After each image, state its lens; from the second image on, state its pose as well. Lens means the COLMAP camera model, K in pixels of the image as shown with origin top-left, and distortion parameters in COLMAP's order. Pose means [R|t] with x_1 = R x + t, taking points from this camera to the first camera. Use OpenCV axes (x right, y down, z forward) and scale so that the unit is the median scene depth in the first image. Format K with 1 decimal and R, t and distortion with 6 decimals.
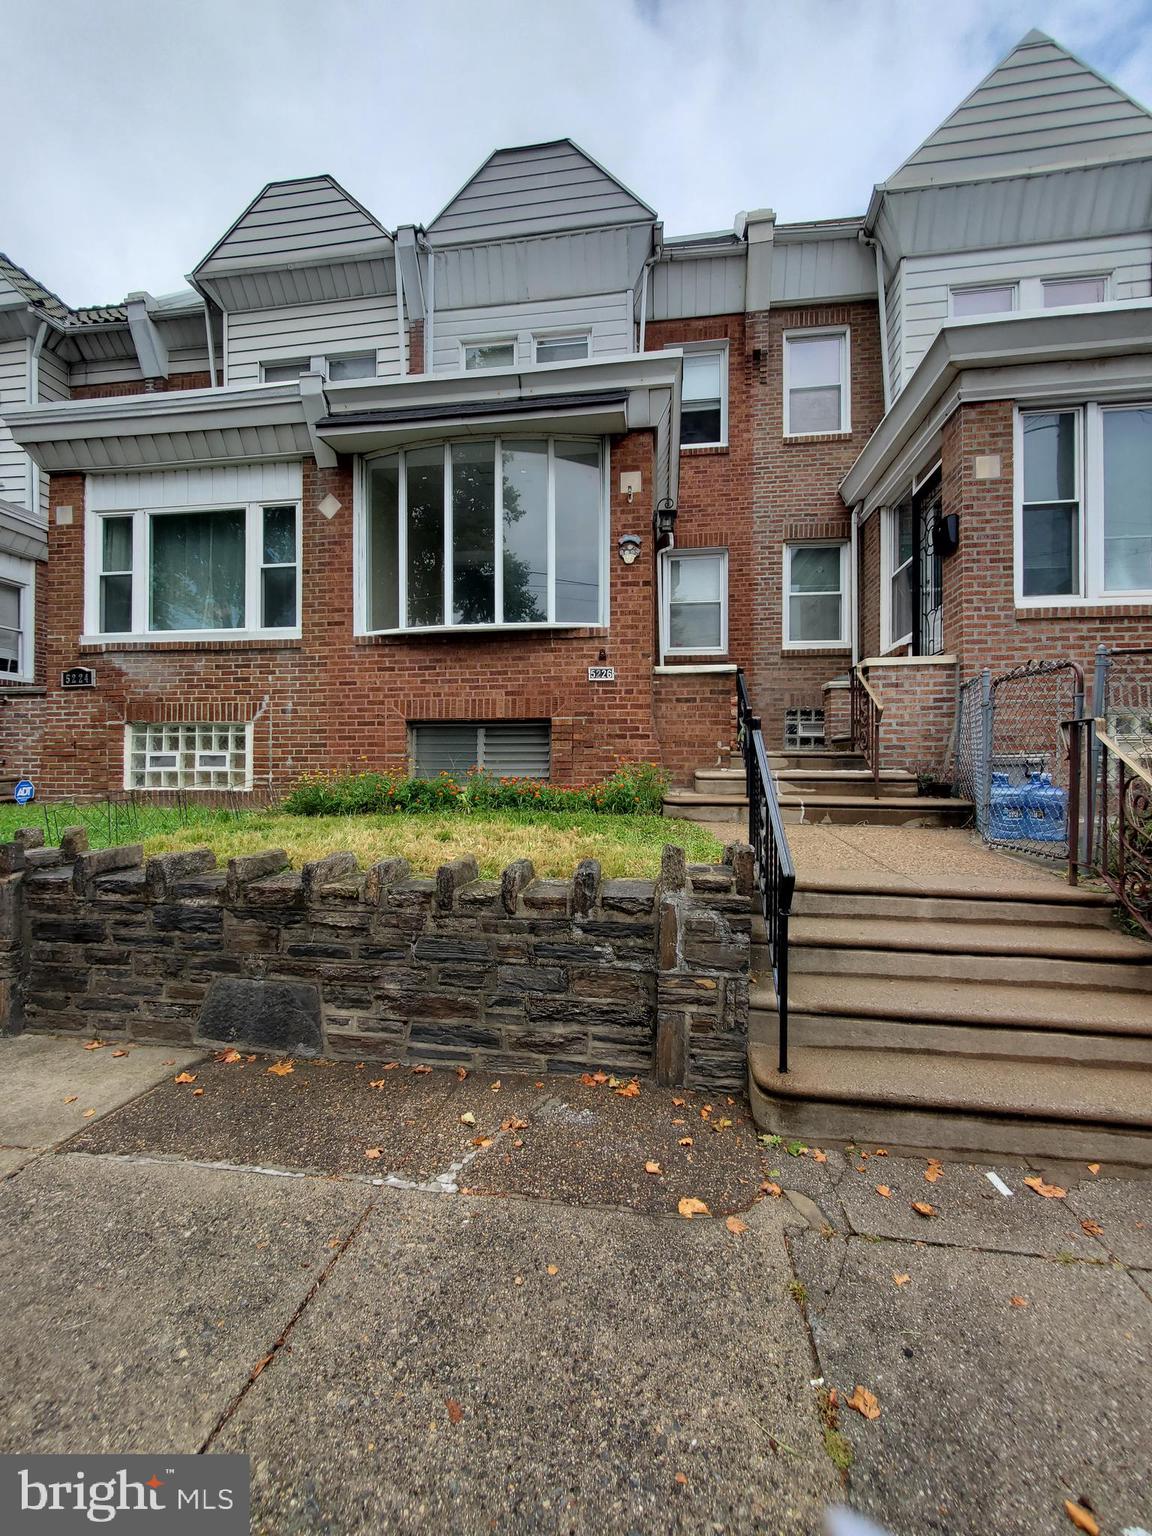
lens RADIAL K [[611.0, 0, 583.0], [0, 611.0, 766.7], [0, 0, 1]] dist [0.004388, 0.000324]
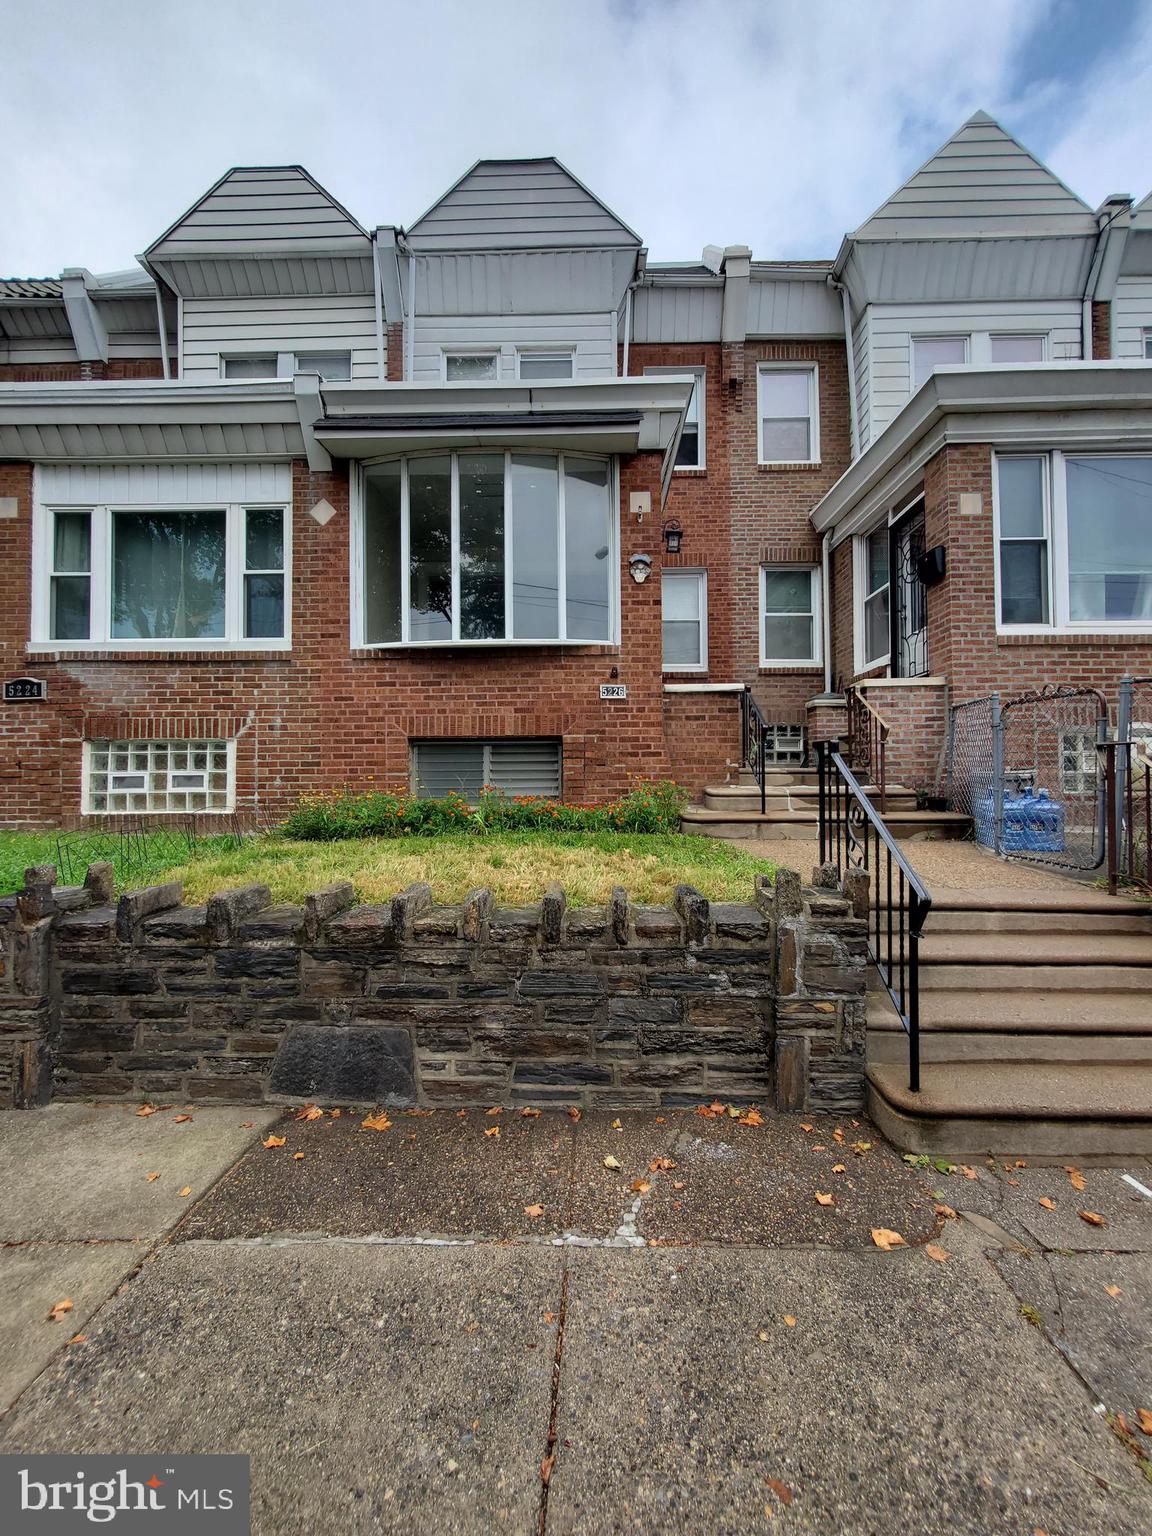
lens RADIAL K [[611.0, 0, 575.5], [0, 611.0, 768.0], [0, 0, 1]] dist [0.004388, 0.000324]
pose [[0.992639, -0.006163, 0.120958, -0.163503], [0.007918, 0.999870, -0.014032, -0.014521], [-0.120855, 0.014887, 0.992558, 0.020126]]
